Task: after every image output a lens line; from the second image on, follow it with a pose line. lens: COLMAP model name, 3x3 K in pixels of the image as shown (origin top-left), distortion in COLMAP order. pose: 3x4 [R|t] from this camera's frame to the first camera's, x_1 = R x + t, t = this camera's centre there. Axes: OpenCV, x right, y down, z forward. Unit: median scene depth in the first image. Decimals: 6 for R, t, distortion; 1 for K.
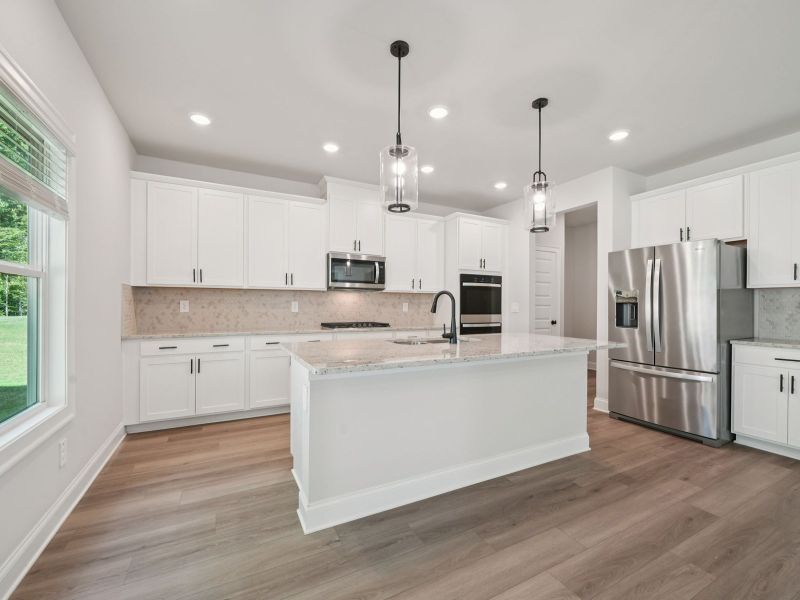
lens RADIAL K [[342.4, 0, 400.0], [0, 342.4, 300.0], [0, 0, 1]] dist [-0.001930, -0.000113]
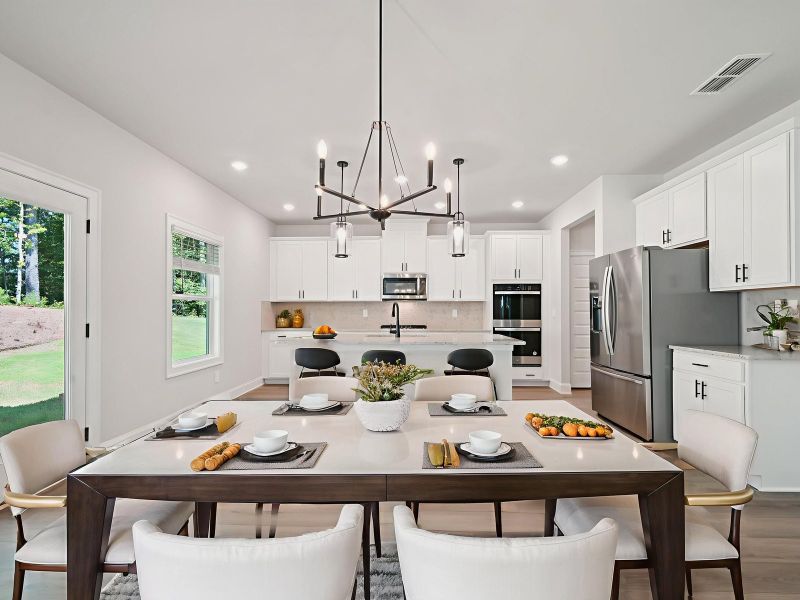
lens RADIAL K [[350.4, 0, 400.0], [0, 350.4, 300.0], [0, 0, 1]] dist [-0.000658, -0.000027]
pose [[0.866142, -0.021012, -0.499357, 0.534905], [0.012872, 0.999722, -0.019740, -0.004019], [0.499633, 0.010670, 0.866171, -0.182988]]
